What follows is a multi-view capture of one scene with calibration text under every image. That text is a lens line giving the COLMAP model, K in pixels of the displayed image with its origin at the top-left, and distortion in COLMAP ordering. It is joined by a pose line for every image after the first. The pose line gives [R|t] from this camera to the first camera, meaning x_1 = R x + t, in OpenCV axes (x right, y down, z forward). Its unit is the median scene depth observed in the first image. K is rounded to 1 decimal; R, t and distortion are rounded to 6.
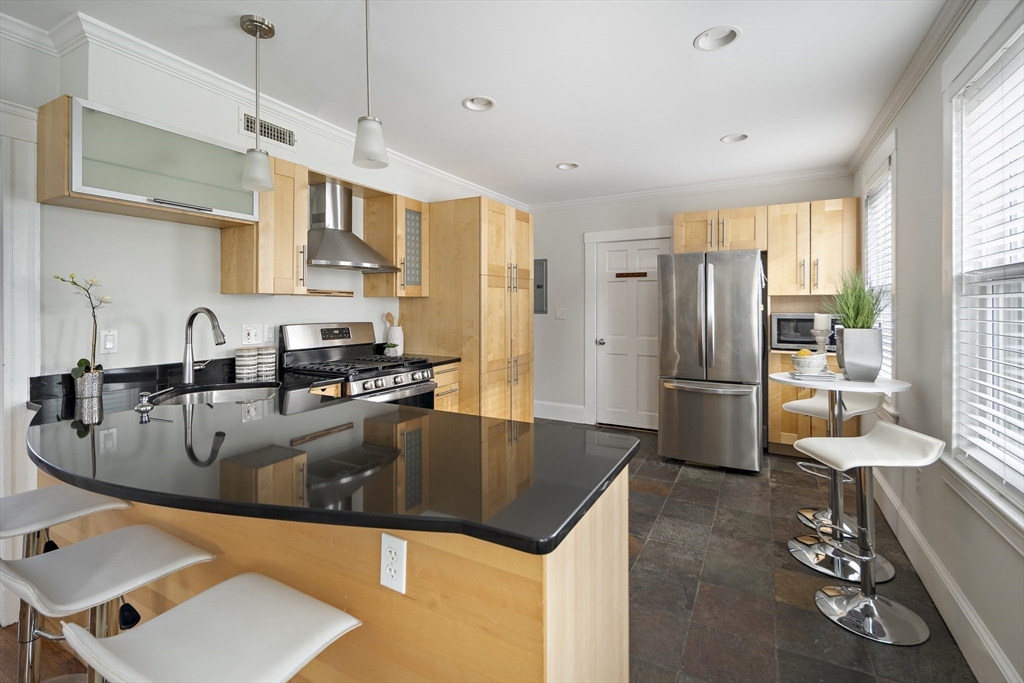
lens RADIAL K [[449.9, 0, 513.5], [0, 449.9, 304.4], [0, 0, 1]] dist [0.002521, -0.000361]
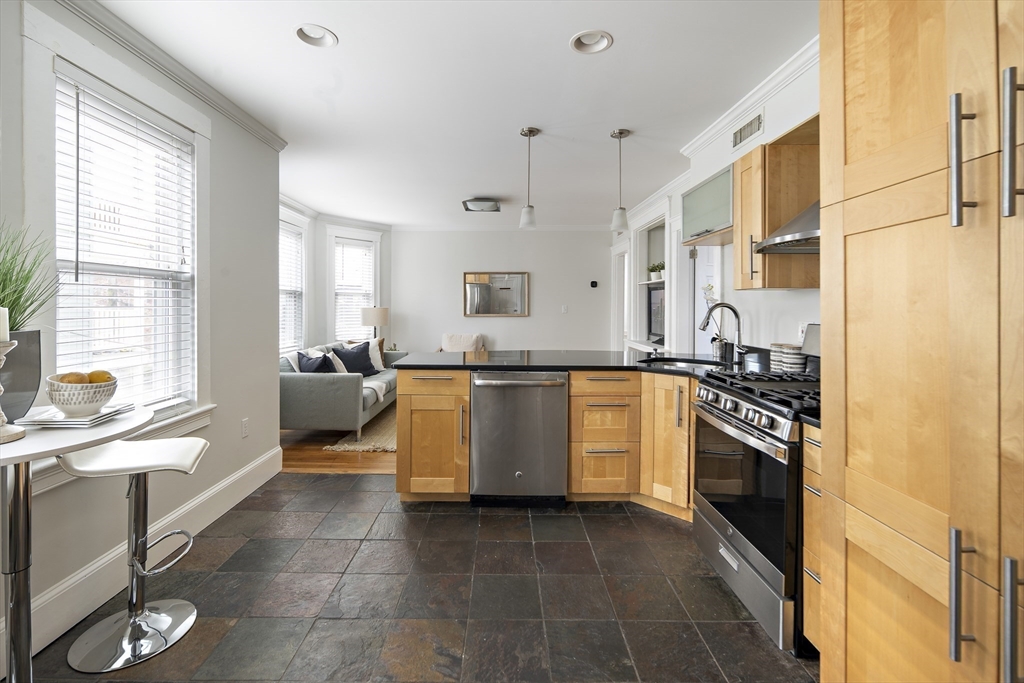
lens RADIAL K [[449.9, 0, 518.5], [0, 449.9, 307.2], [0, 0, 1]] dist [0.002521, -0.000361]
pose [[-0.865692, -0.002096, -0.500573, 0.311348], [-0.003662, 0.999991, 0.002145, 0.013687], [0.500564, 0.003690, -0.865692, 1.189406]]
